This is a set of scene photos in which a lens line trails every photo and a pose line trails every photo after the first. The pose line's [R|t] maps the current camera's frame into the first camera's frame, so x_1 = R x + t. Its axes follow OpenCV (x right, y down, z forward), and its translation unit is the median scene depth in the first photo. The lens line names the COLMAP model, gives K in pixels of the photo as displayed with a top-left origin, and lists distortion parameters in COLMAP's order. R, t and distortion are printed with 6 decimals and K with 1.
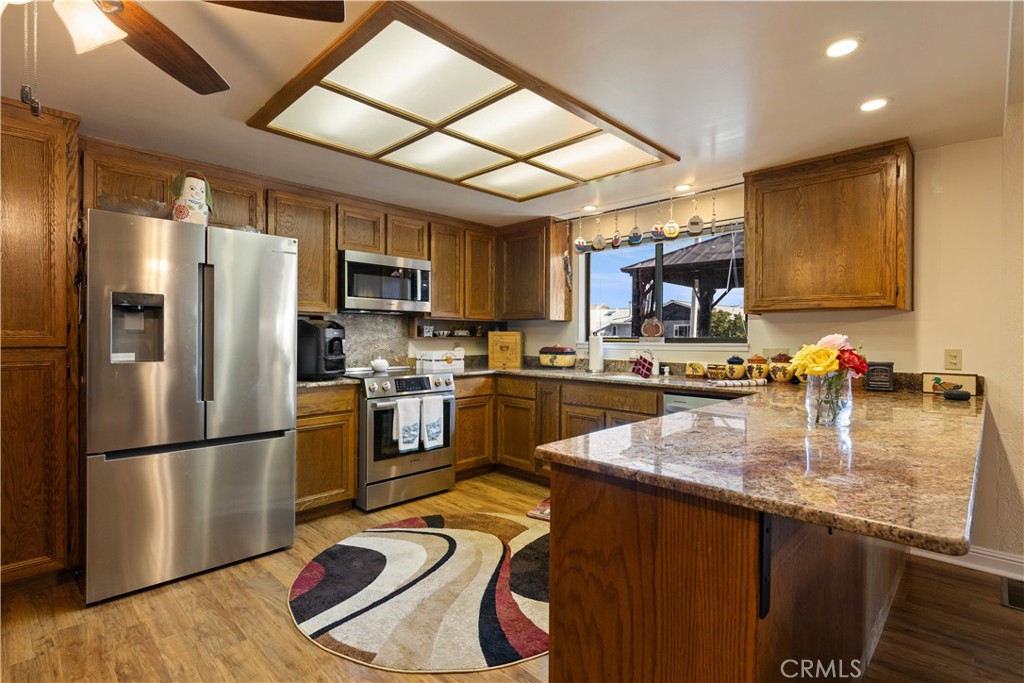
lens RADIAL K [[491.4, 0, 513.2], [0, 491.4, 338.0], [0, 0, 1]] dist [-0.003390, 0.000057]
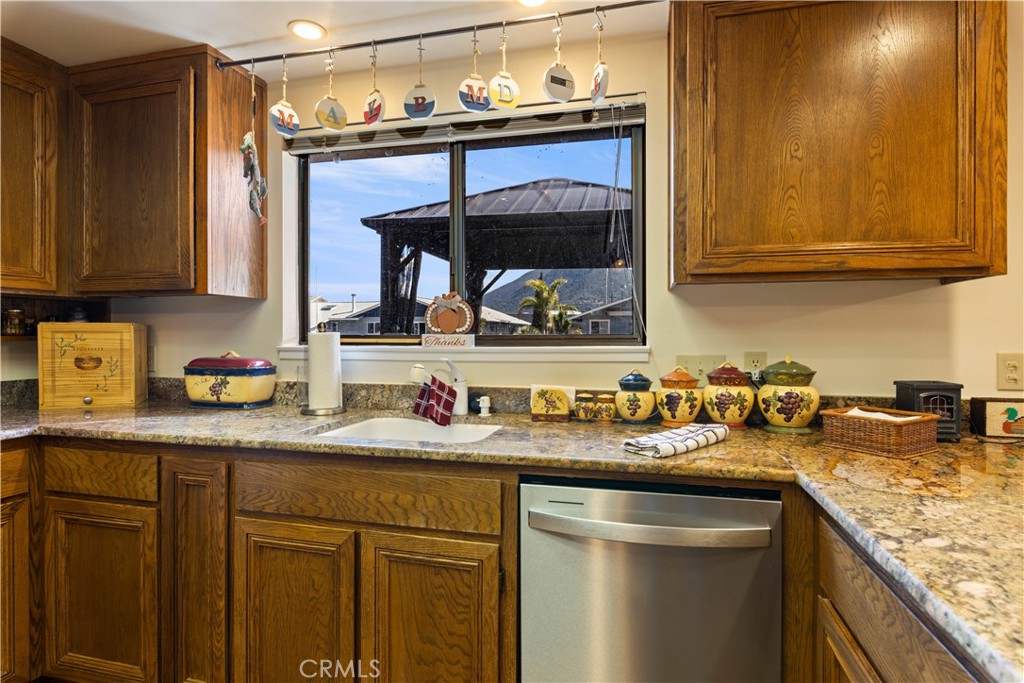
lens RADIAL K [[519.0, 0, 512.3], [0, 519.0, 338.3], [0, 0, 1]] dist [0.003153, -0.001599]
pose [[0.858023, -0.006489, 0.513571, 0.074650], [0.004645, 0.999977, 0.004874, -0.000205], [-0.513591, -0.001796, 0.858033, 0.524015]]
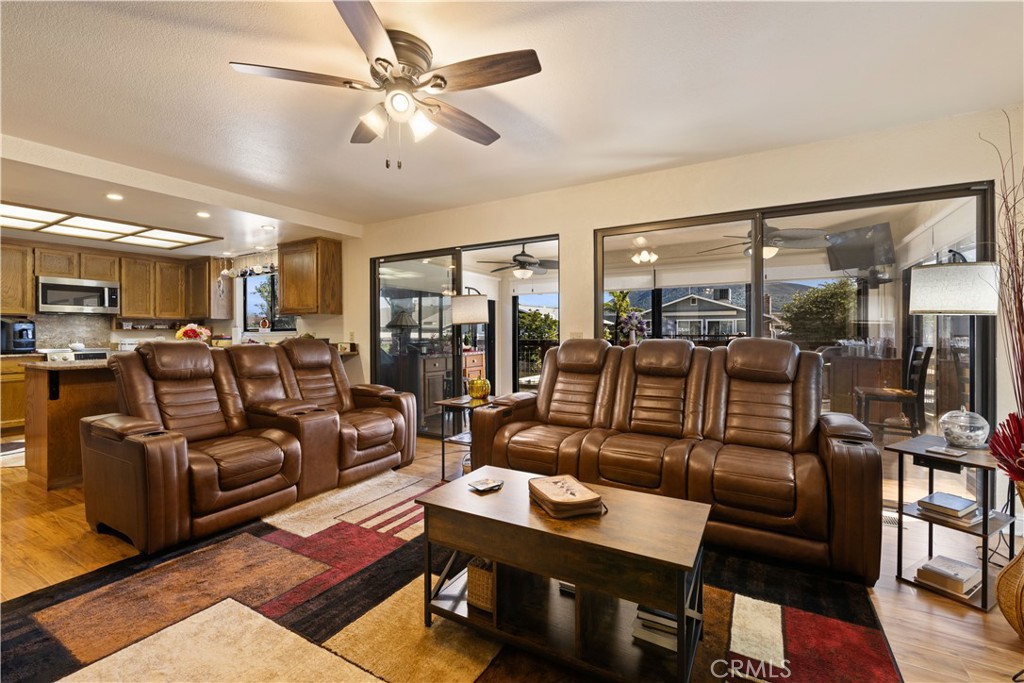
lens RADIAL K [[443.4, 0, 513.2], [0, 443.4, 335.0], [0, 0, 1]] dist [-0.000743, -0.000405]
pose [[0.968392, -0.008375, 0.249291, 0.735587], [0.008587, 0.999963, 0.000234, 0.028739], [-0.249284, 0.001914, 0.968429, -0.743829]]
